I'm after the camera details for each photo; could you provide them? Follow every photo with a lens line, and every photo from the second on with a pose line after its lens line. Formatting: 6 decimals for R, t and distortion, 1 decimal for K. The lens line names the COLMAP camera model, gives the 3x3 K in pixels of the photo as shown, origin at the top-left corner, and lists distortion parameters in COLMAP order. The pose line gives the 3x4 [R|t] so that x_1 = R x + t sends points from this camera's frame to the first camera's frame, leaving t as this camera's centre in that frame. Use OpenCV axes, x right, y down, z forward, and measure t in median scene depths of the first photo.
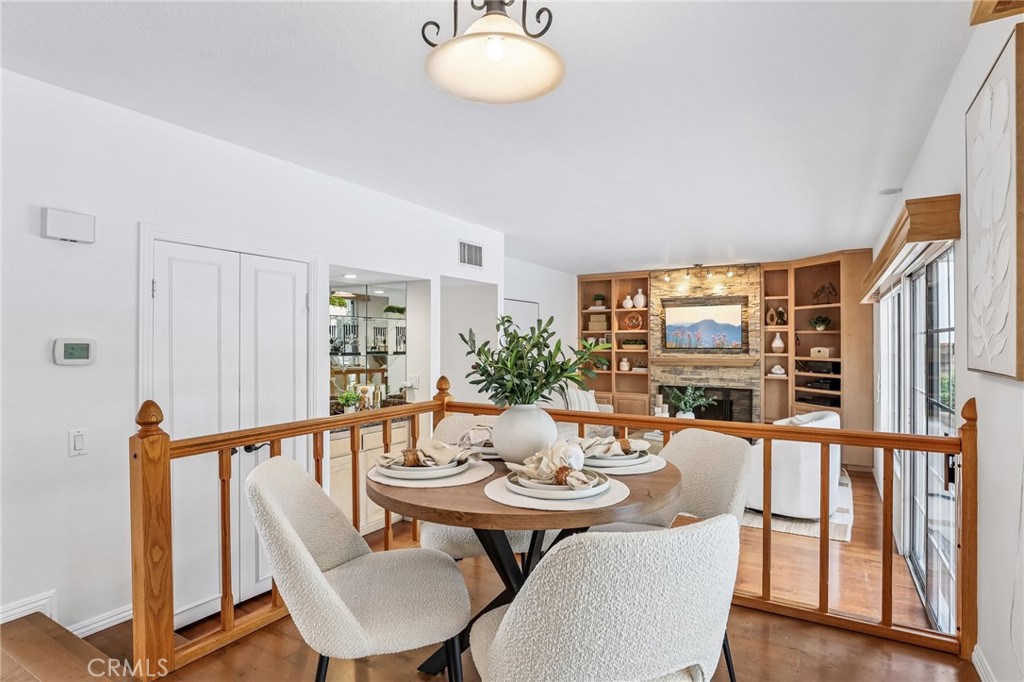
lens RADIAL K [[537.3, 0, 513.0], [0, 537.3, 340.8], [0, 0, 1]] dist [-0.020475, -0.000060]
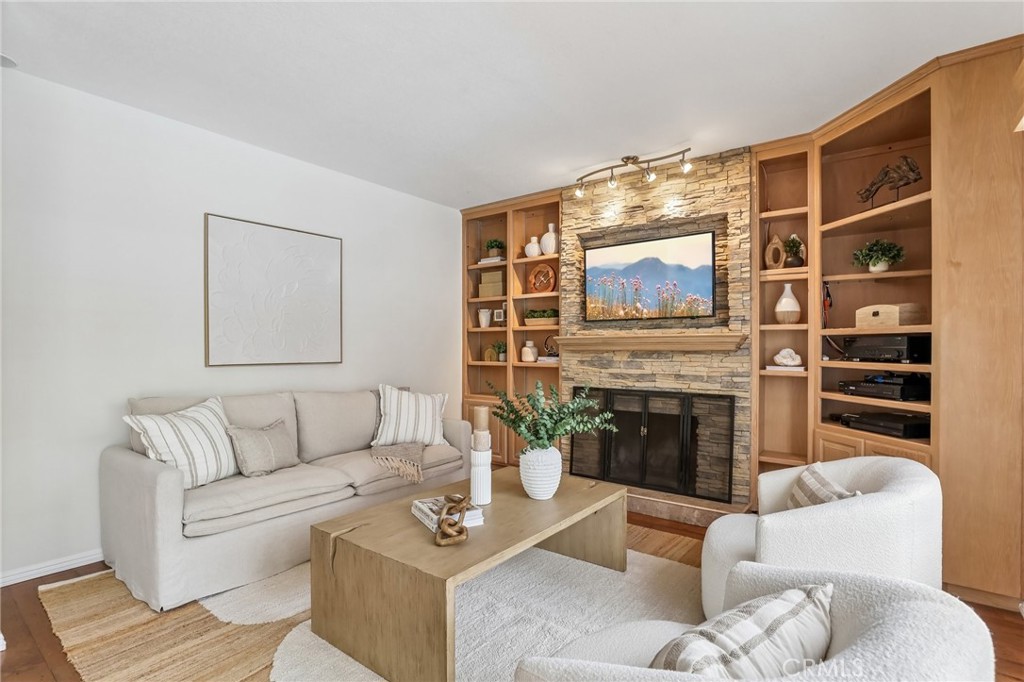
lens RADIAL K [[502.1, 0, 507.1], [0, 502.1, 347.3], [0, 0, 1]] dist [-0.035063, 0.007299]
pose [[0.993537, 0.001708, -0.113499, 0.276110], [-0.001152, 0.999987, 0.004968, 0.041080], [0.113506, -0.004806, 0.993526, 0.487829]]
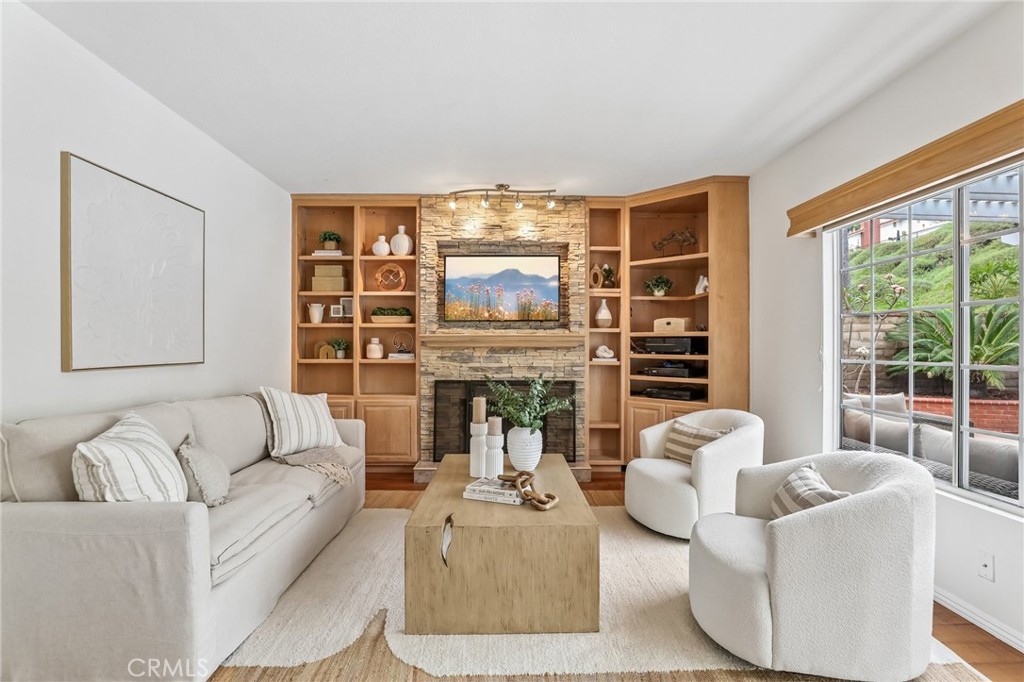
lens RADIAL K [[502.1, 0, 513.1], [0, 502.1, 342.0], [0, 0, 1]] dist [-0.035063, 0.007299]
pose [[0.843761, 0.005643, 0.536690, 0.040033], [-0.005674, 0.999983, -0.001594, 0.041268], [-0.536689, -0.001700, 0.843778, 0.488687]]
